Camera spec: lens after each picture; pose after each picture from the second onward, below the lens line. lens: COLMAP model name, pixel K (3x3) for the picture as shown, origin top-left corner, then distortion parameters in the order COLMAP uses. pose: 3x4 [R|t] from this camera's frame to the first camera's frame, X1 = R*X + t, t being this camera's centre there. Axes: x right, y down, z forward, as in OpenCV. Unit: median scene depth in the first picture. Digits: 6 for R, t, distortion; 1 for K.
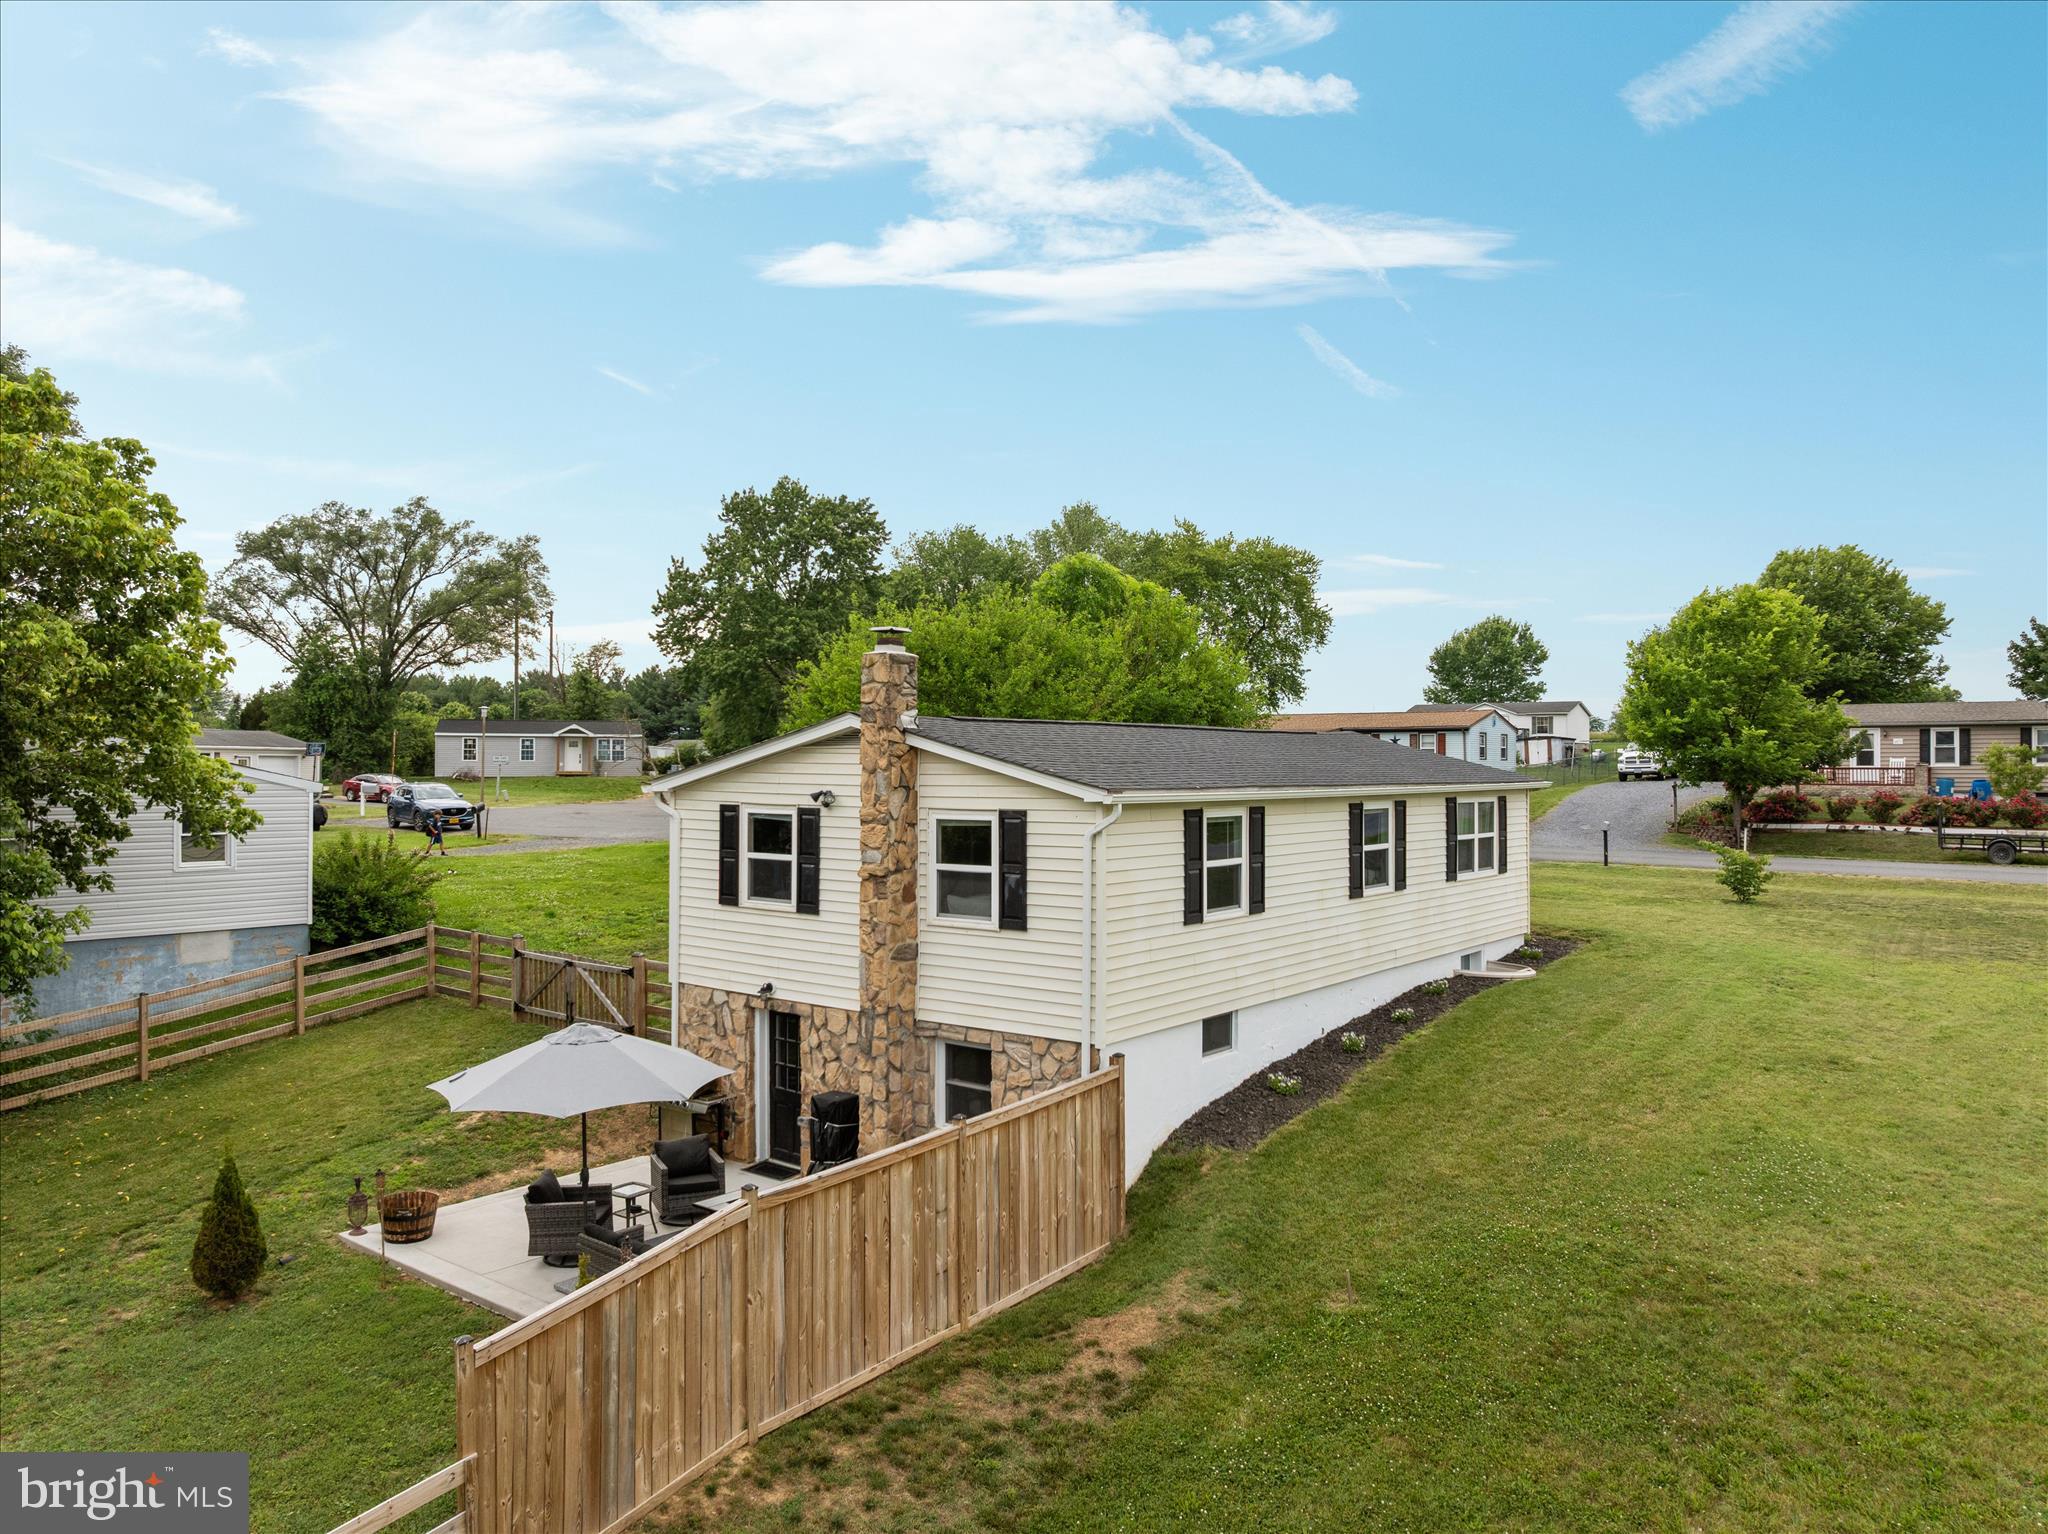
lens RADIAL K [[1454.3, 0, 1035.2], [0, 1454.3, 719.0], [0, 0, 1]] dist [-0.037981, -0.006699]
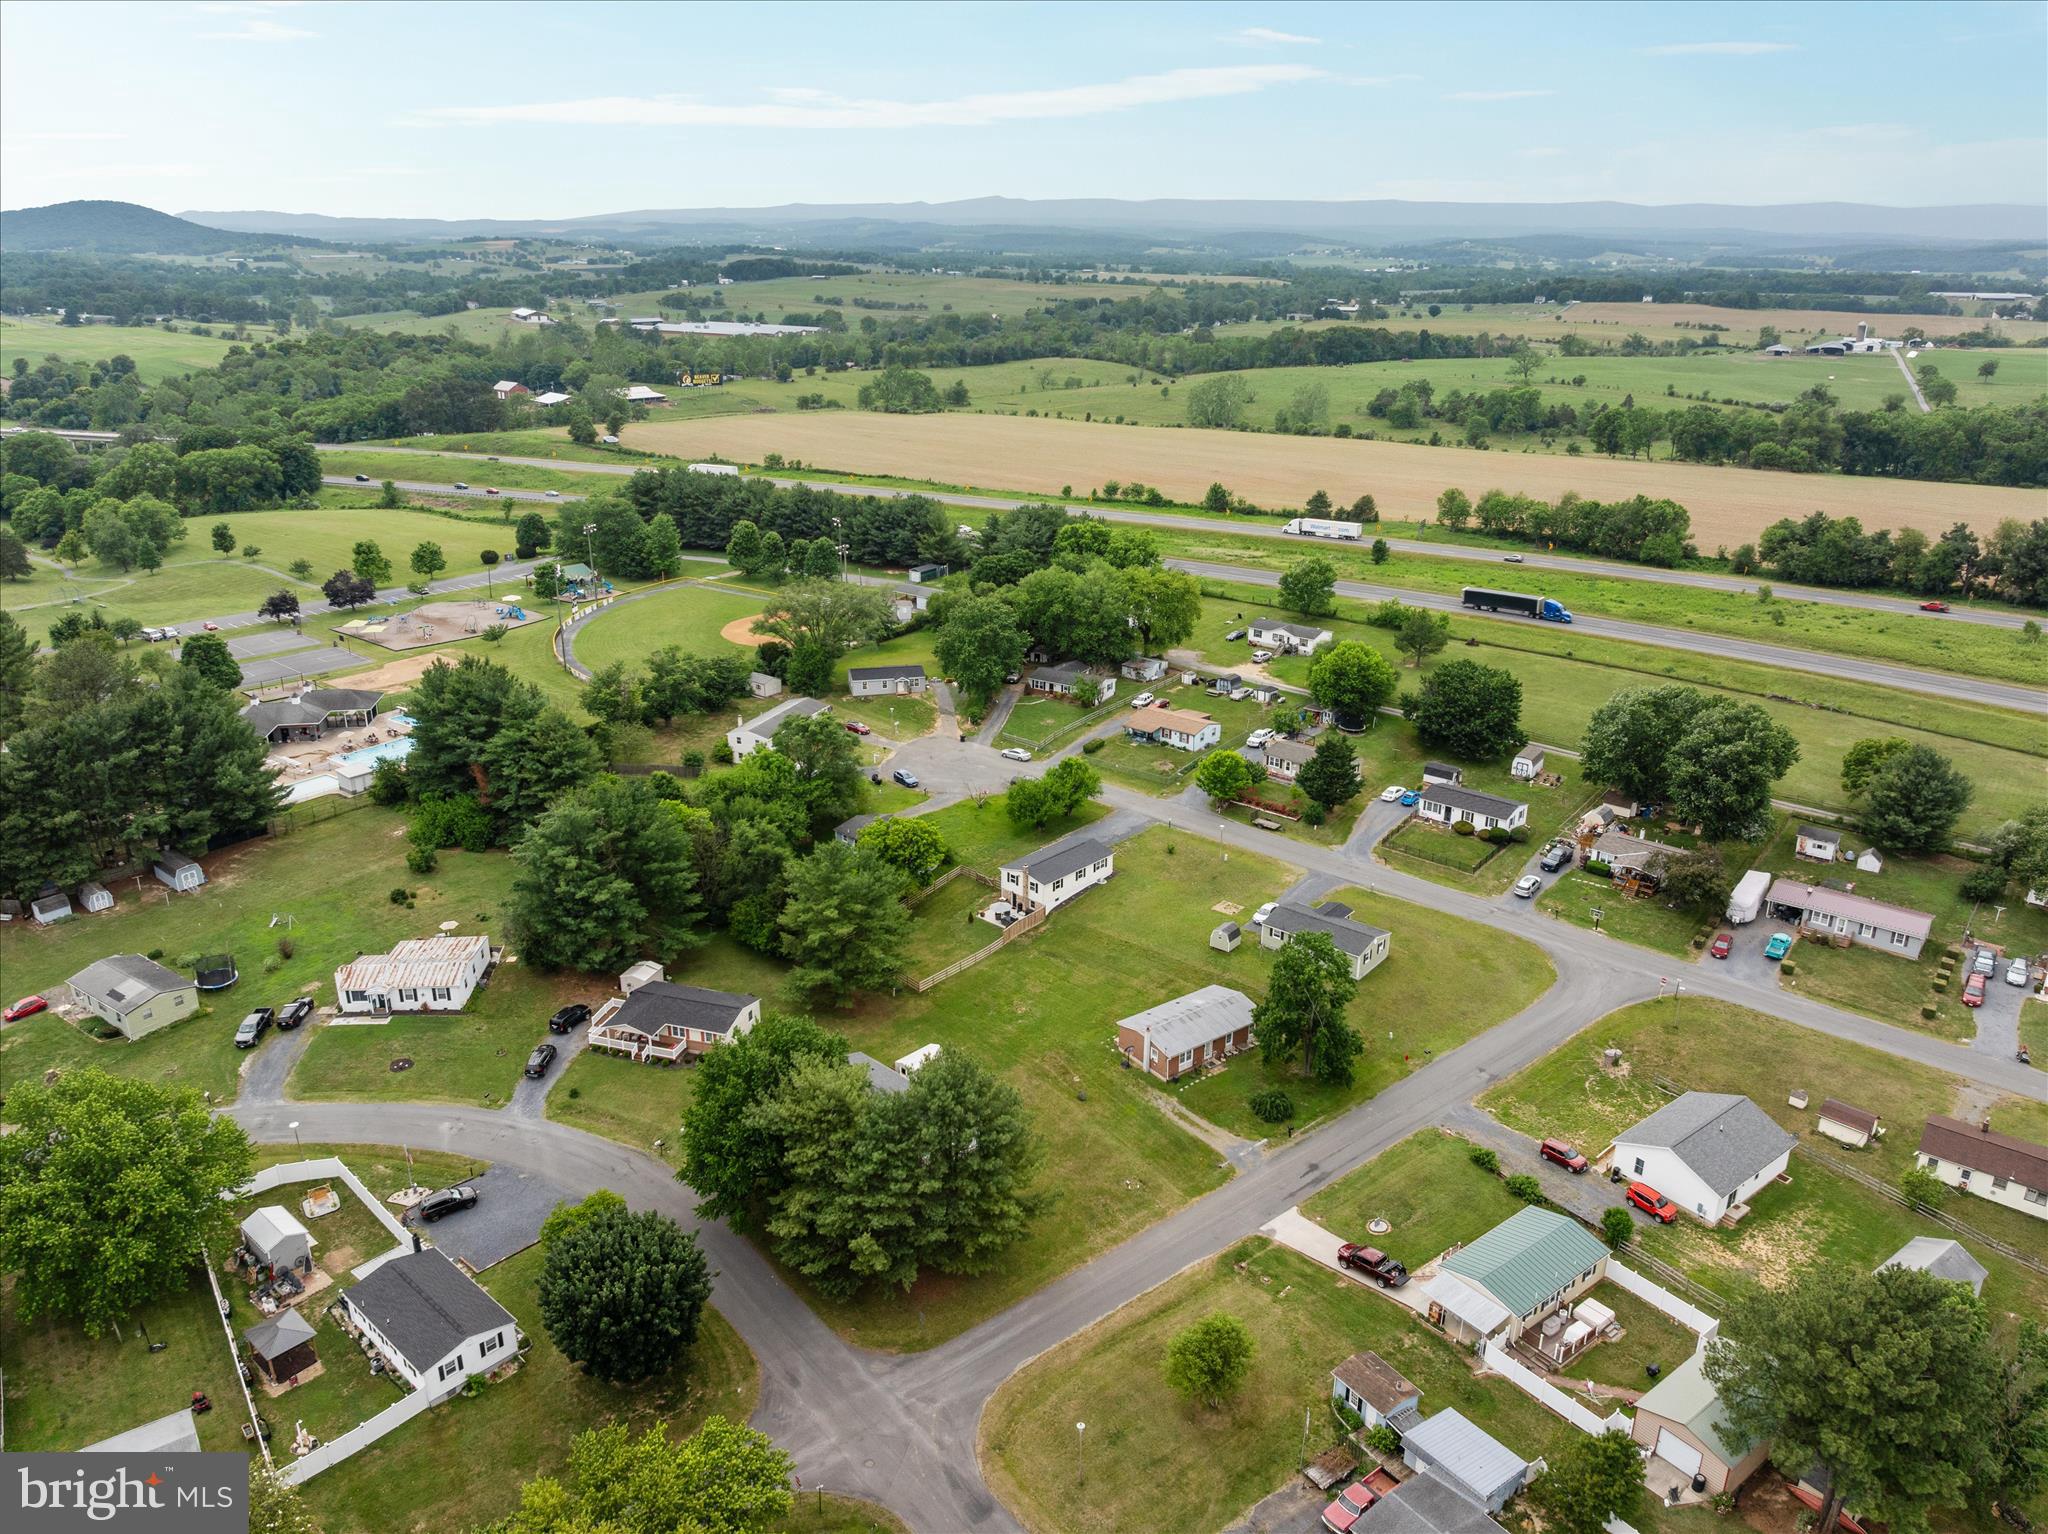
lens RADIAL K [[1454.3, 0, 1035.2], [0, 1454.3, 719.0], [0, 0, 1]] dist [-0.037981, -0.006699]
pose [[0.996932, 0.031293, -0.071748, 0.660763], [-0.005202, 0.941071, 0.338169, -4.413095], [0.078102, -0.336758, 0.938346, -8.144511]]
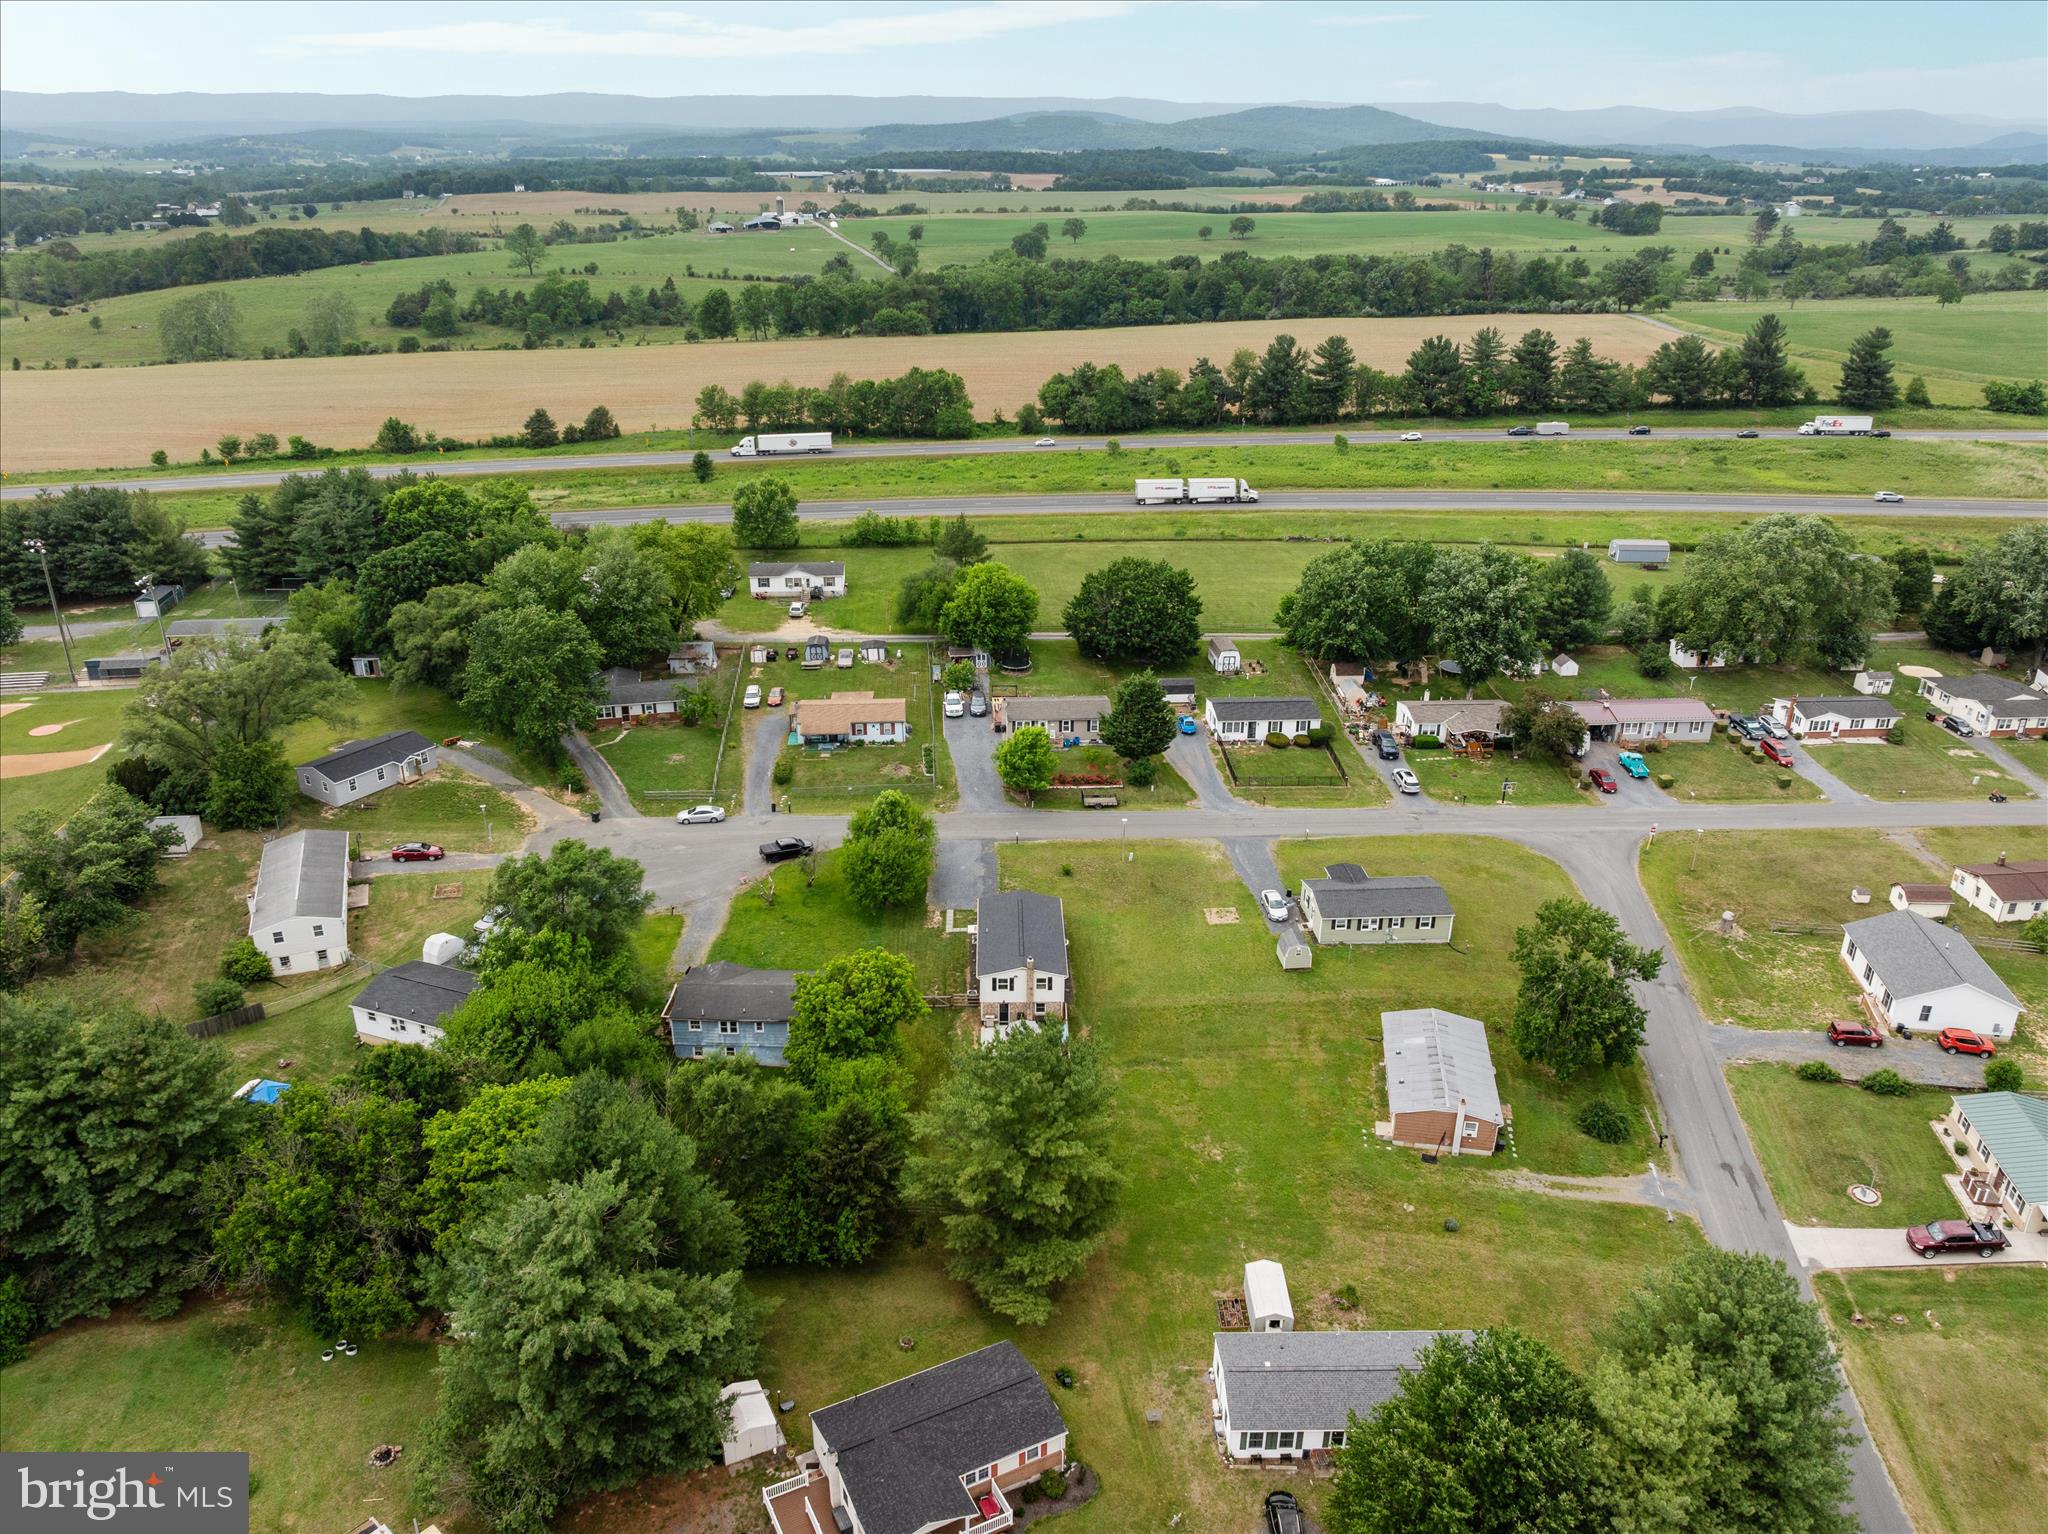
lens RADIAL K [[1454.3, 0, 1035.2], [0, 1454.3, 719.0], [0, 0, 1]] dist [-0.037981, -0.006699]
pose [[0.772090, -0.229599, 0.592588, -3.934816], [-0.023690, 0.921410, 0.387868, -3.803803], [-0.635071, -0.313508, 0.705973, -3.598695]]
